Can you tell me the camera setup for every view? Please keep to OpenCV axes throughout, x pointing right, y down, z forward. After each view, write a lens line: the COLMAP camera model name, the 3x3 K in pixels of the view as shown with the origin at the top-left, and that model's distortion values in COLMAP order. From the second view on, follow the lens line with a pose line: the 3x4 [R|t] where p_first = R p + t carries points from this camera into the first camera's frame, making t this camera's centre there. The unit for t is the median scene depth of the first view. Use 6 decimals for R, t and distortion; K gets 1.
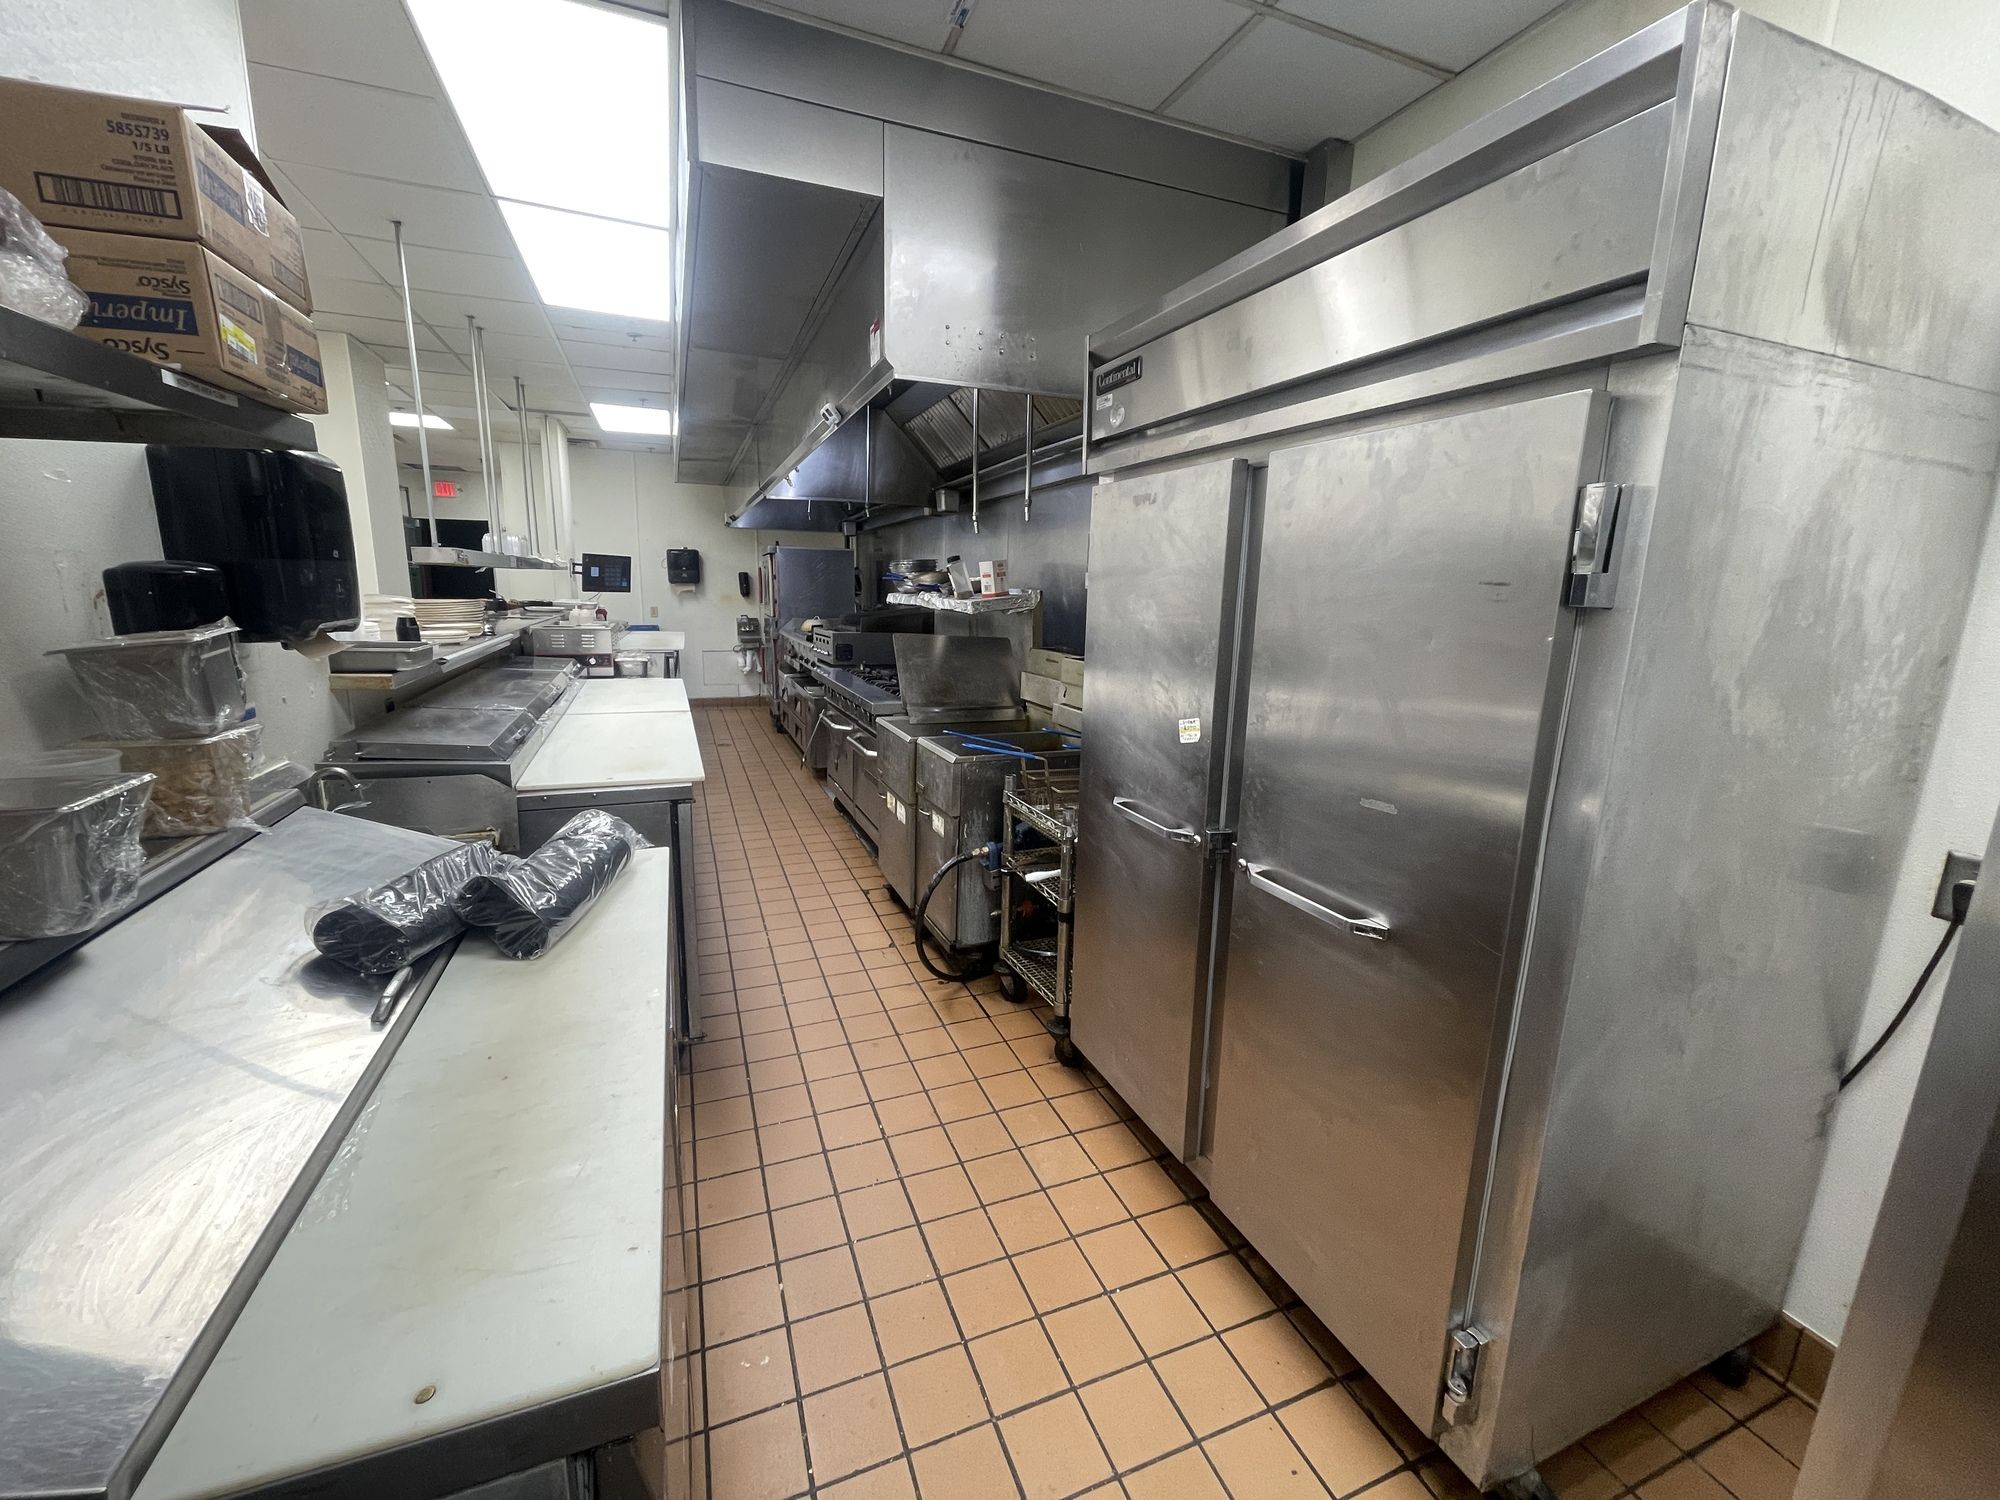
lens RADIAL K [[800.3, 0, 1000.0], [0, 800.3, 750.0], [0, 0, 1]] dist [0.011575, 0.000007]
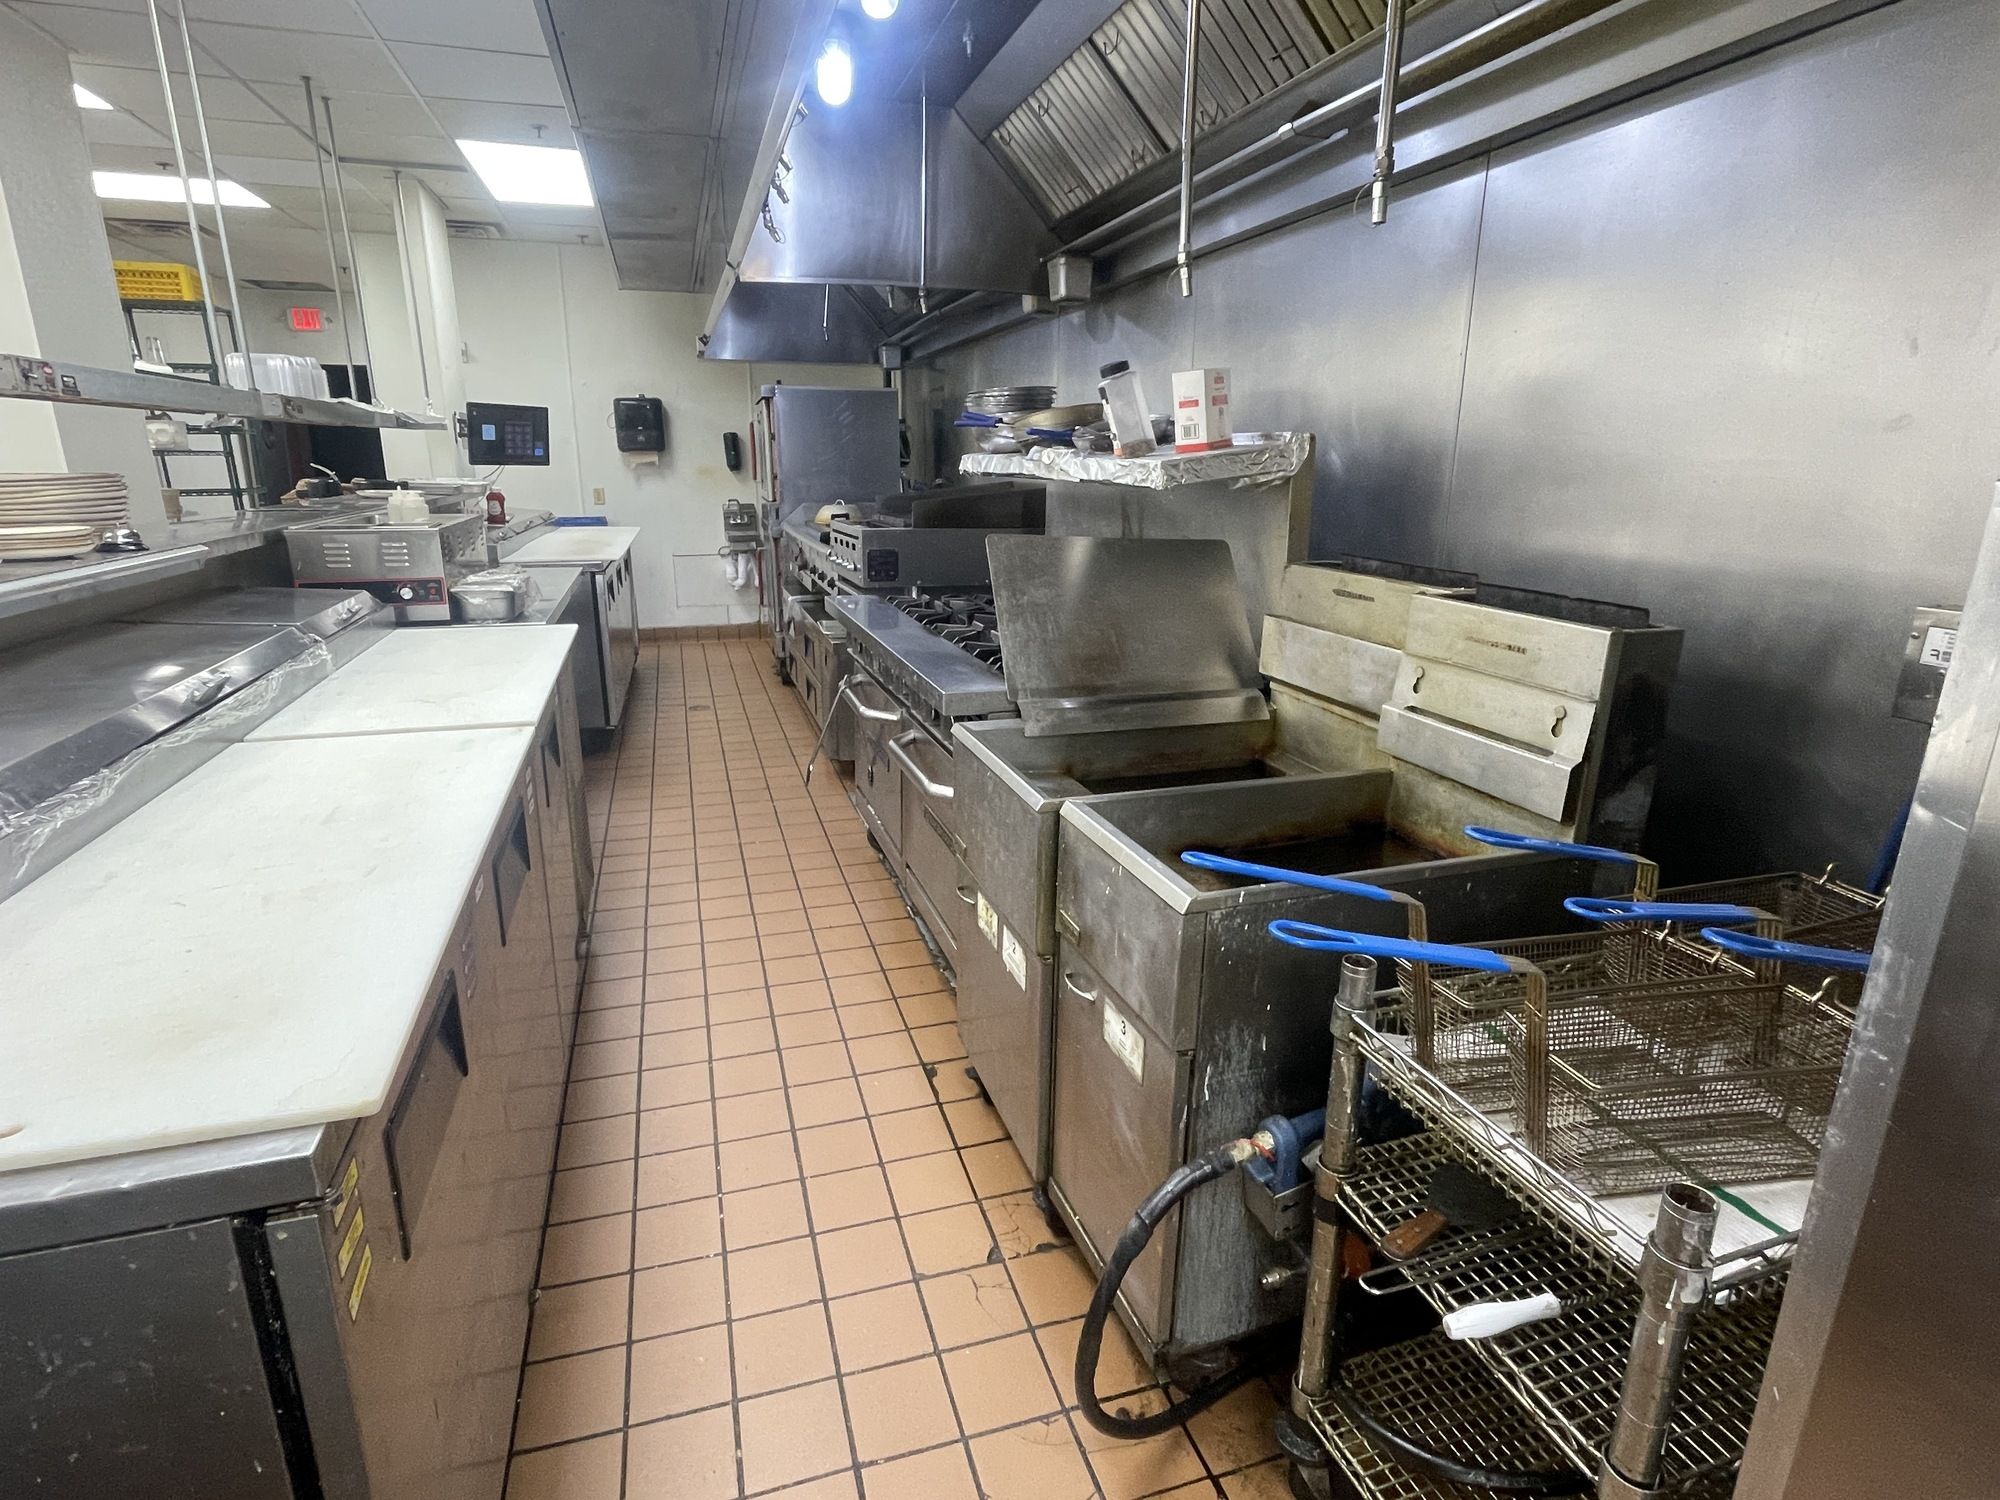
lens RADIAL K [[1031.3, 0, 1000.0], [0, 1031.3, 750.0], [0, 0, 1]] dist [0.002763, -0.000195]
pose [[0.996568, 0.005766, -0.082571, -0.057159], [0.000459, 0.997170, 0.075174, -0.050234], [0.082771, -0.074953, 0.993746, 0.302737]]
